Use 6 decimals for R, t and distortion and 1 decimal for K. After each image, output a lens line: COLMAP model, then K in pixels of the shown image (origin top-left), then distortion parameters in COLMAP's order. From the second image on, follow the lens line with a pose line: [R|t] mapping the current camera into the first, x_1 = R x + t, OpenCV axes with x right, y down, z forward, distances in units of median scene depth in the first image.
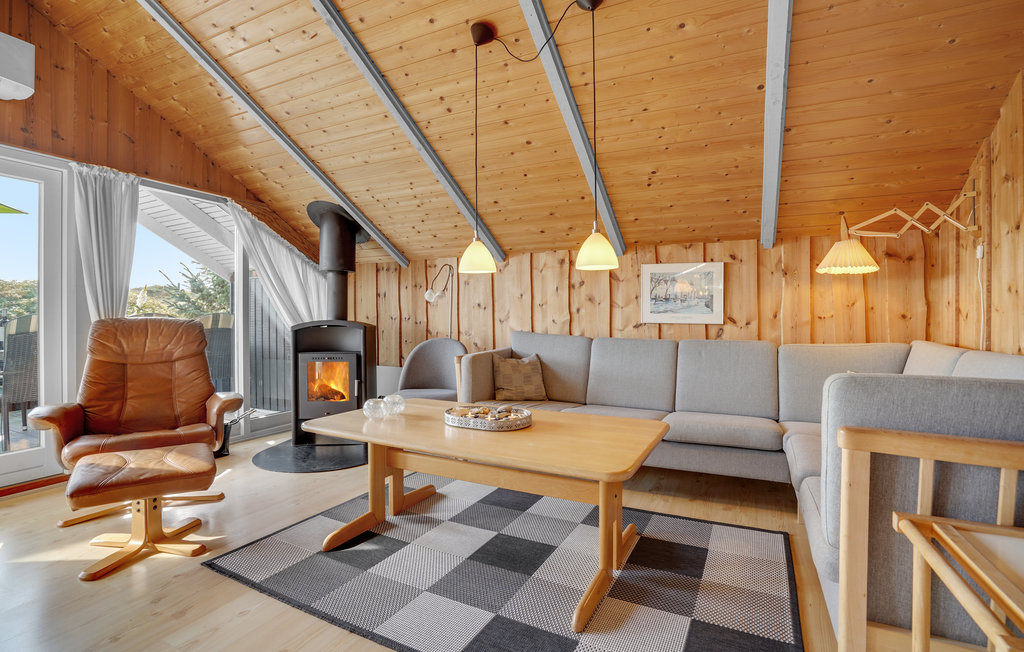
lens RADIAL K [[485.2, 0, 511.5], [0, 485.2, 342.2], [0, 0, 1]] dist [-0.016397, -0.000422]
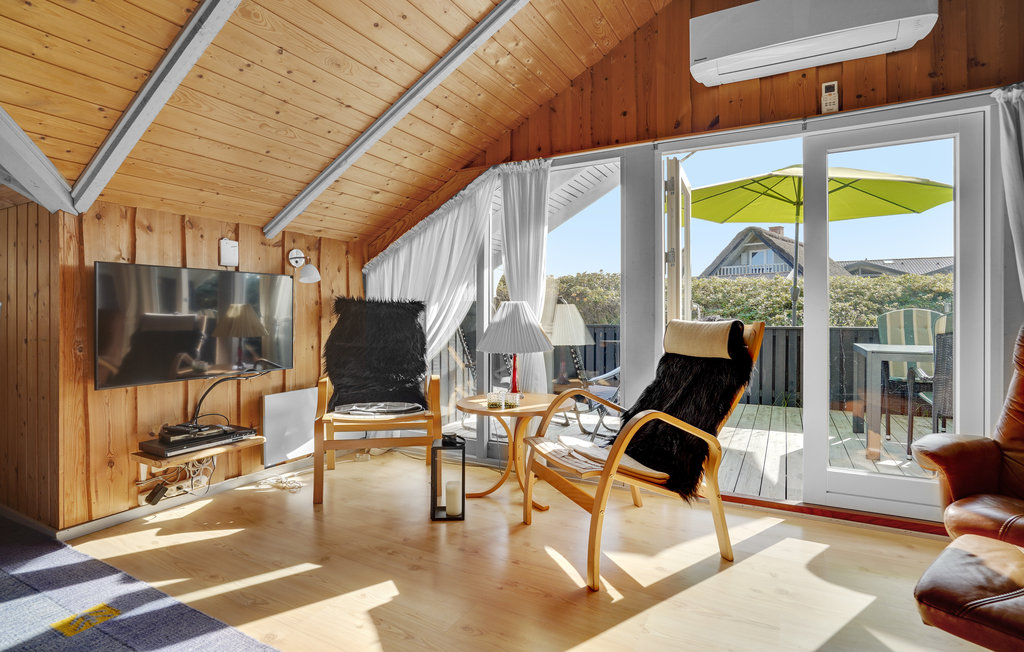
lens RADIAL K [[507.0, 0, 513.1], [0, 507.0, 307.5], [0, 0, 1]] dist [-0.000857, 0.000062]
pose [[-0.023233, -0.013574, -0.999638, -0.154478], [-0.048913, 0.998726, -0.012425, -0.016540], [0.998533, 0.048607, -0.023868, 0.299516]]
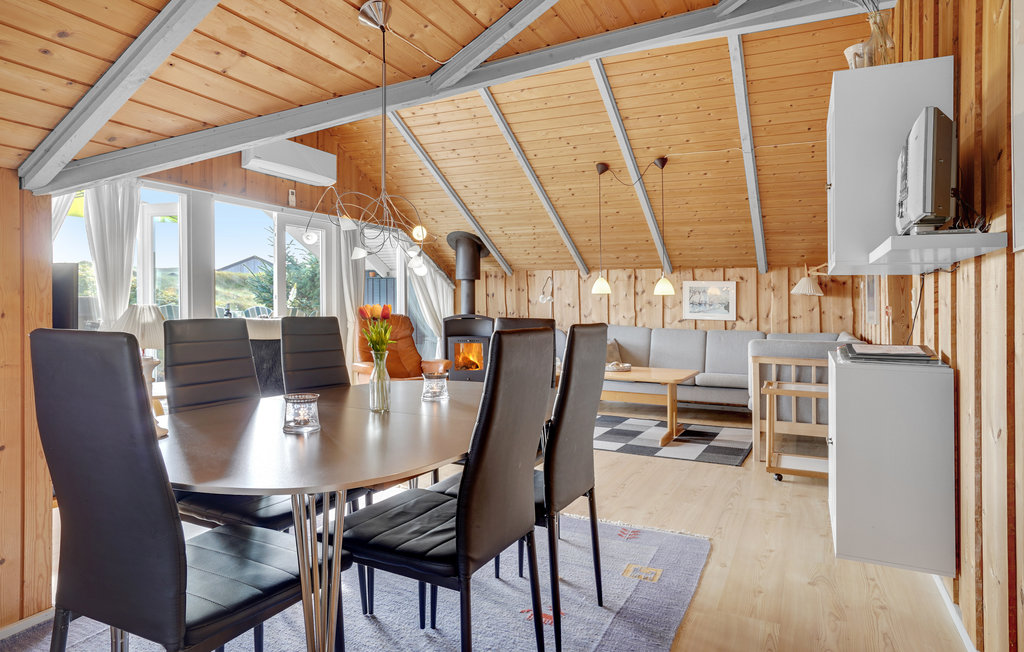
lens RADIAL K [[622.7, 0, 511.9], [0, 622.7, 304.8], [0, 0, 1]] dist [-0.000970, -0.000101]
pose [[0.999920, 0.011734, 0.004764, -0.302215], [-0.011482, 0.998694, -0.049793, 0.021011], [-0.005342, 0.049734, 0.998748, -1.026210]]
